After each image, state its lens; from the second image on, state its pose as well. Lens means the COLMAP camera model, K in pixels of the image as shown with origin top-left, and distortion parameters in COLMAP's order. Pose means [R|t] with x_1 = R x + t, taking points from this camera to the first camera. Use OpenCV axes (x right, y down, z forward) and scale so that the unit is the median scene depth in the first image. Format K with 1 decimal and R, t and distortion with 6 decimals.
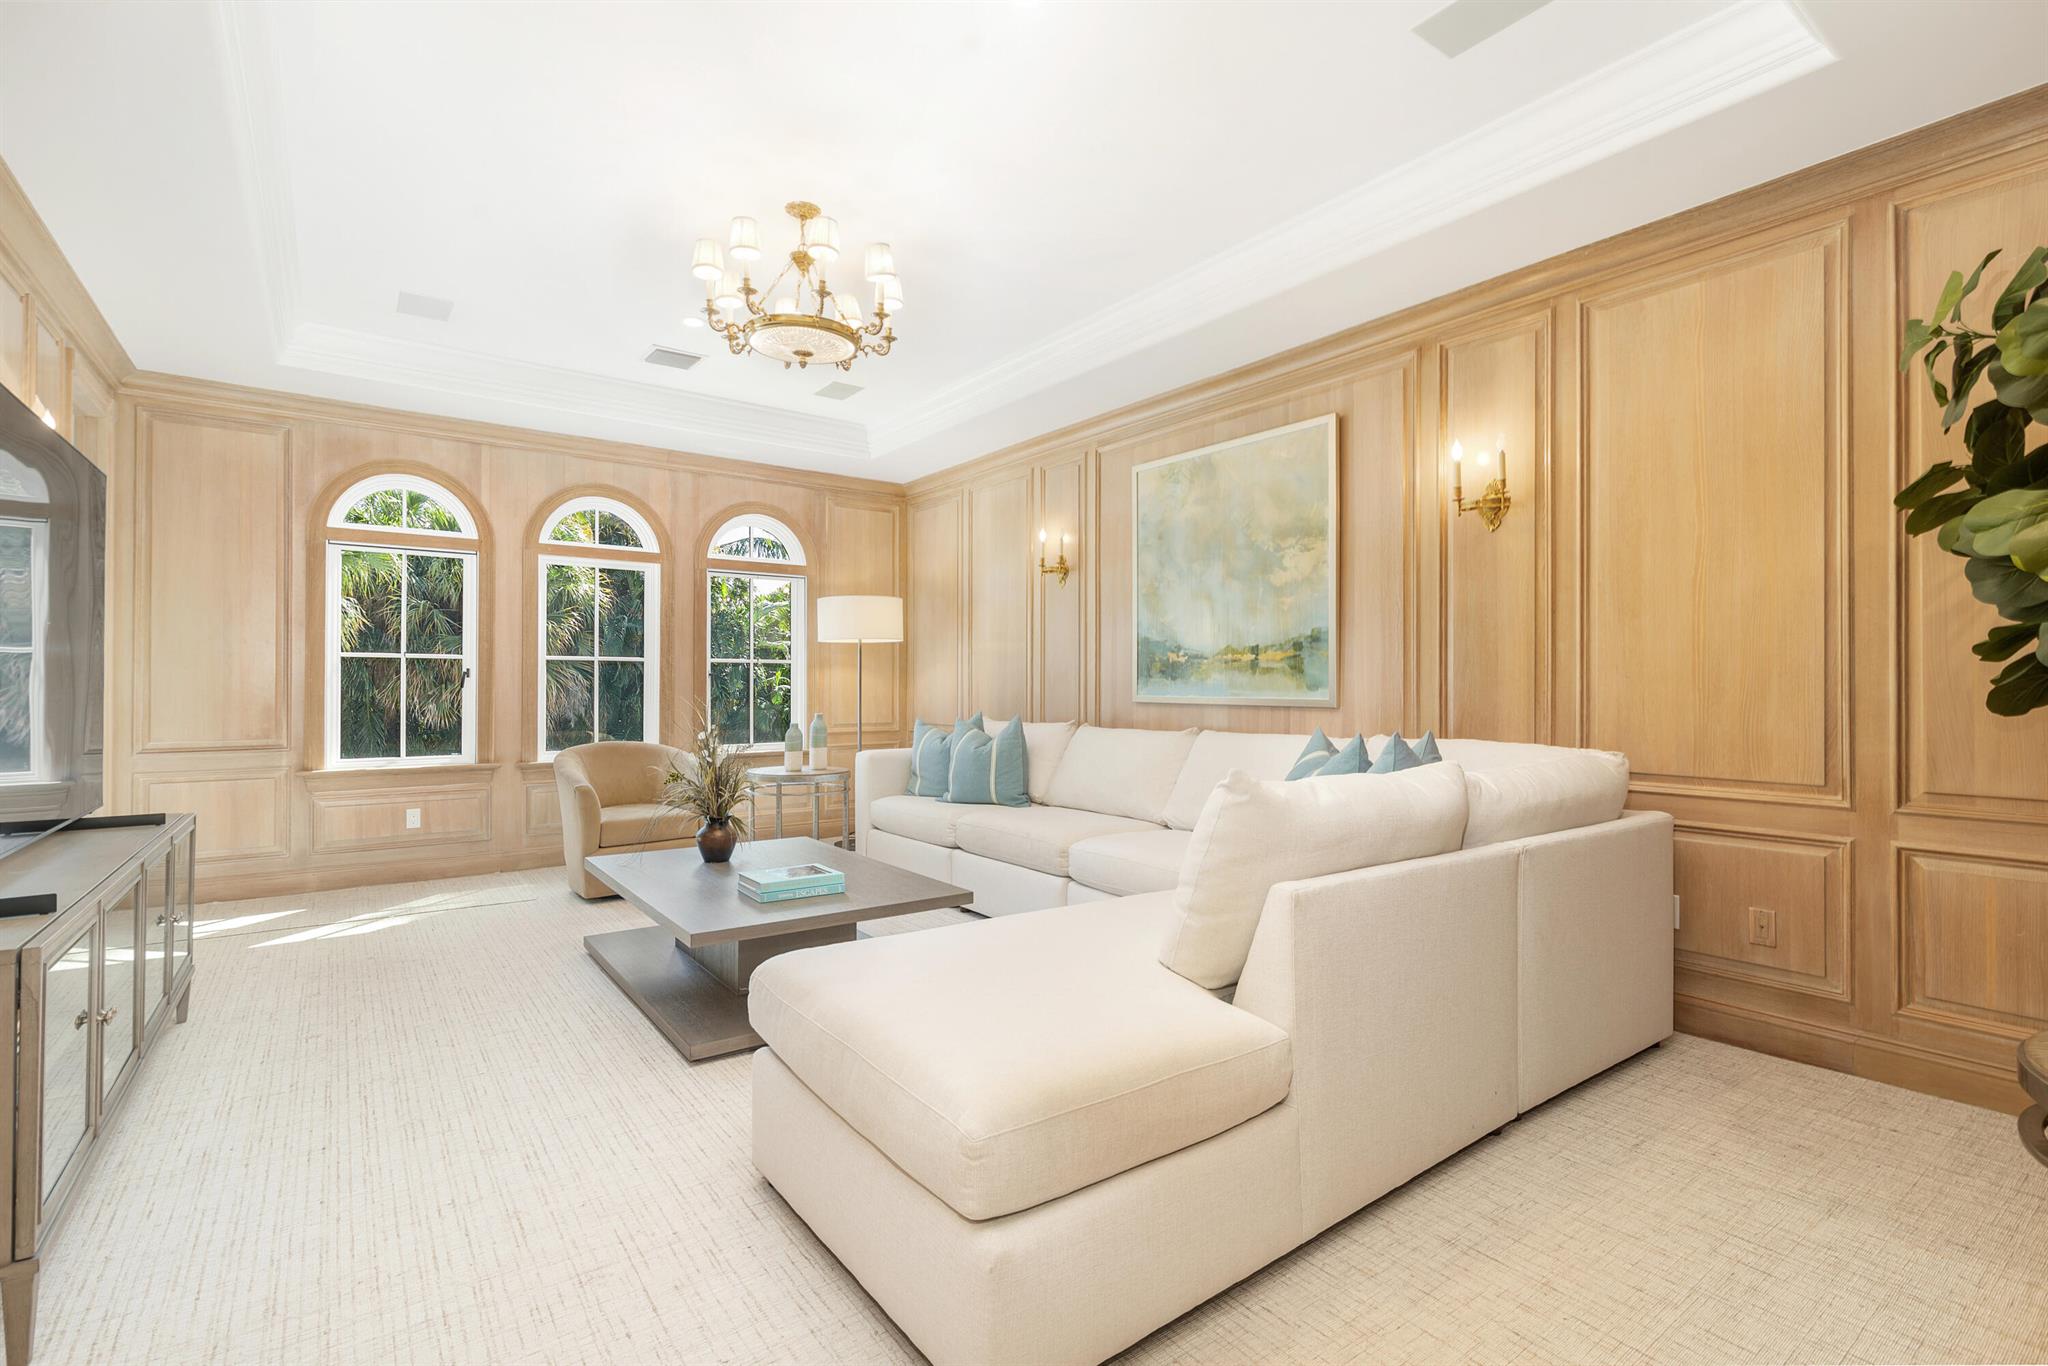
lens RADIAL K [[940.5, 0, 1017.0], [0, 940.5, 679.7], [0, 0, 1]] dist [-0.000124, -0.000285]
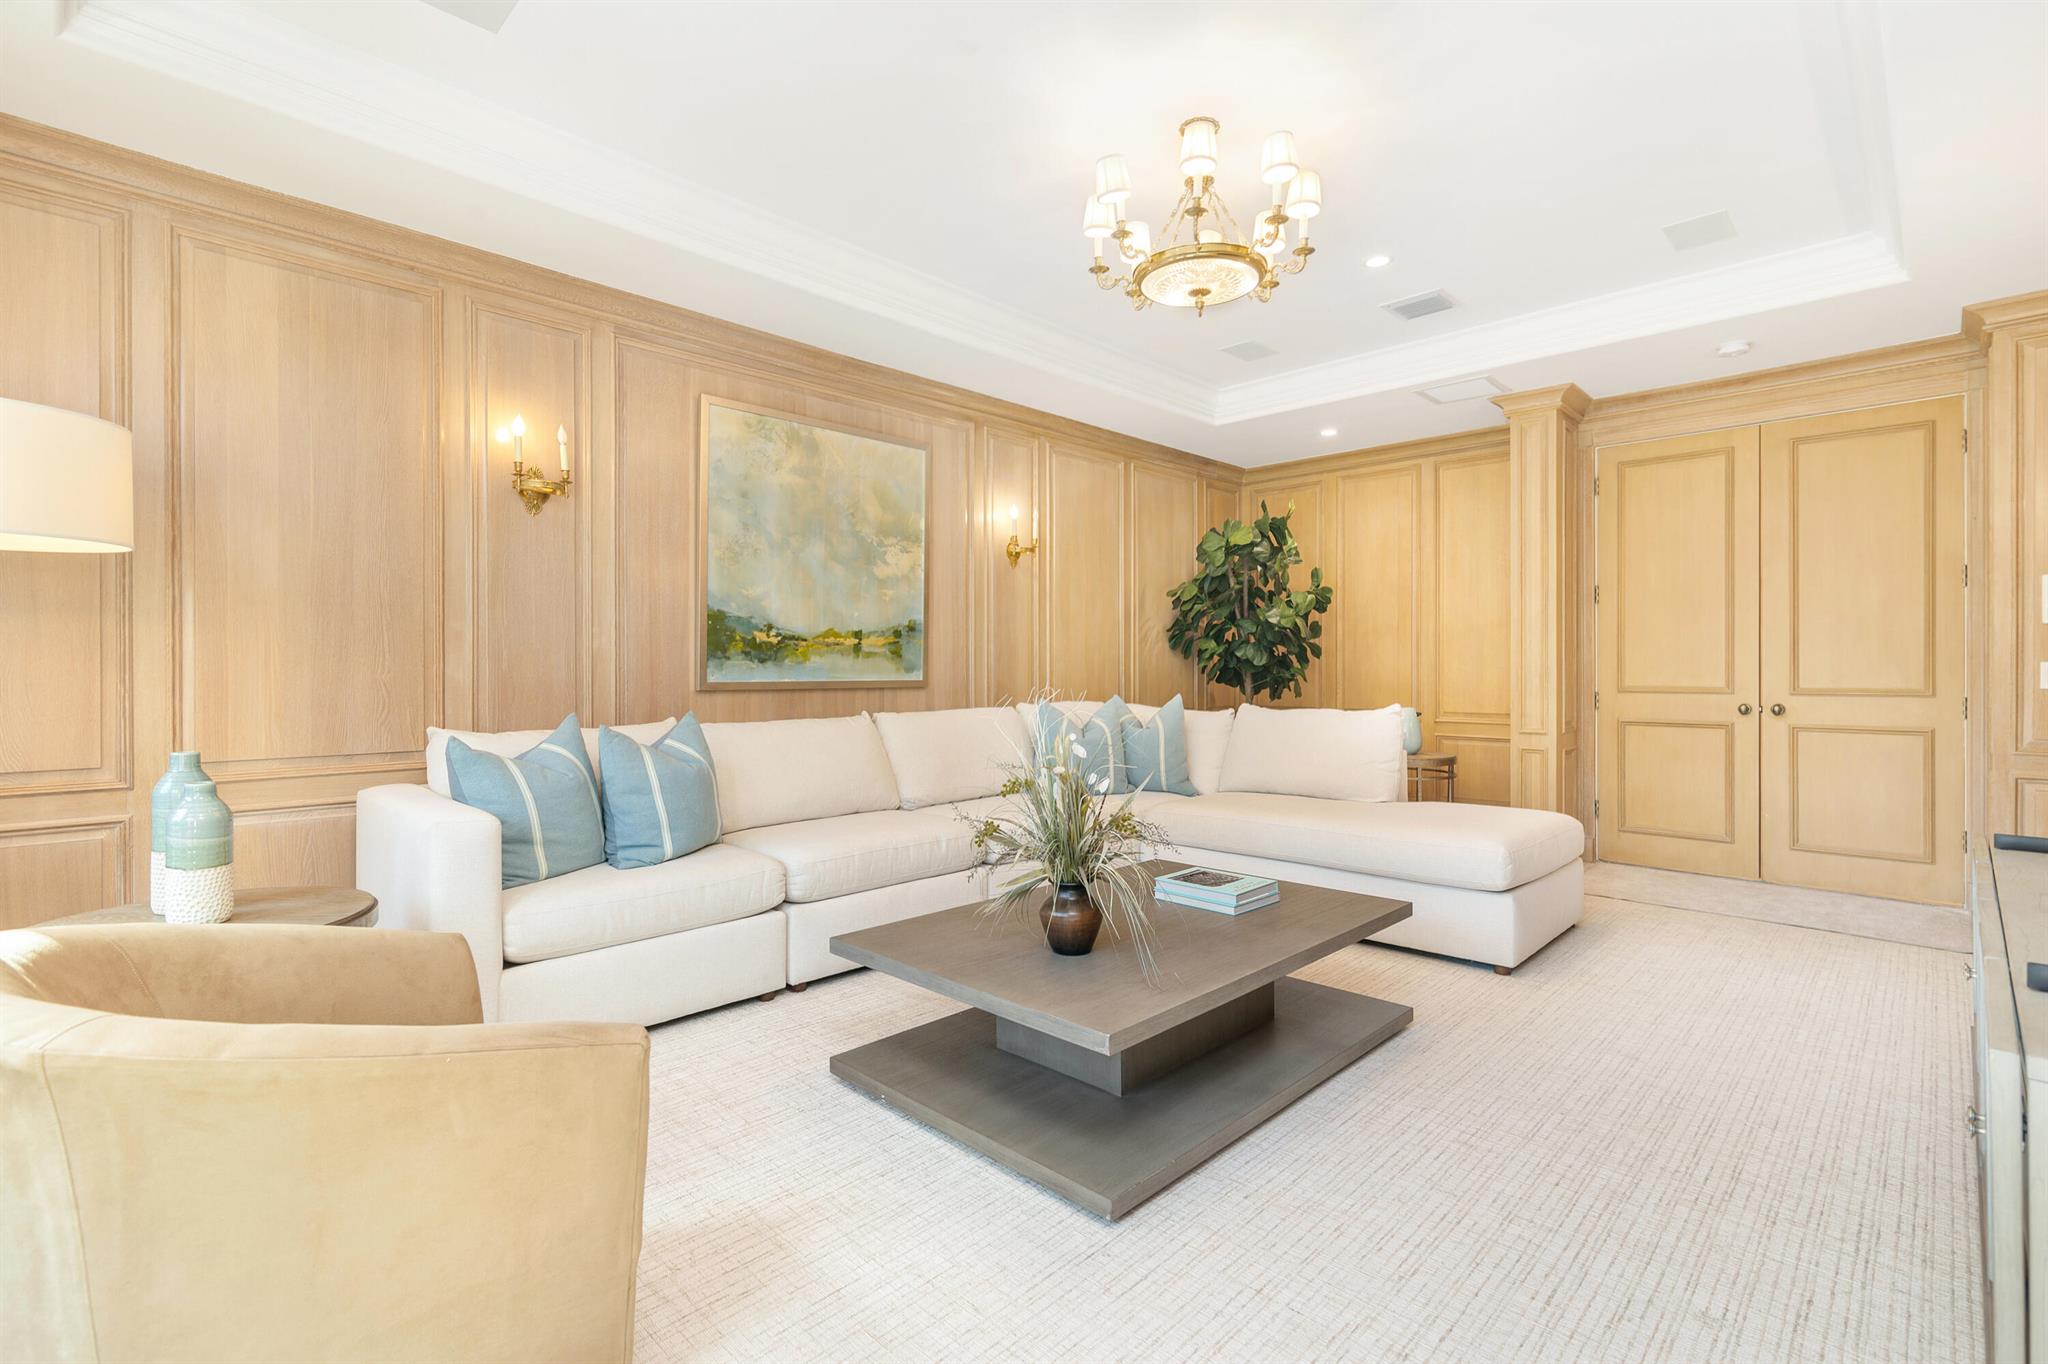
lens RADIAL K [[940.5, 0, 1017.0], [0, 940.5, 678.7], [0, 0, 1]] dist [-0.000124, -0.000285]
pose [[-0.163354, -0.014638, 0.986459, -0.813030], [-0.006698, 0.999883, 0.013728, 0.001803], [-0.986545, -0.004365, -0.163433, 0.995081]]
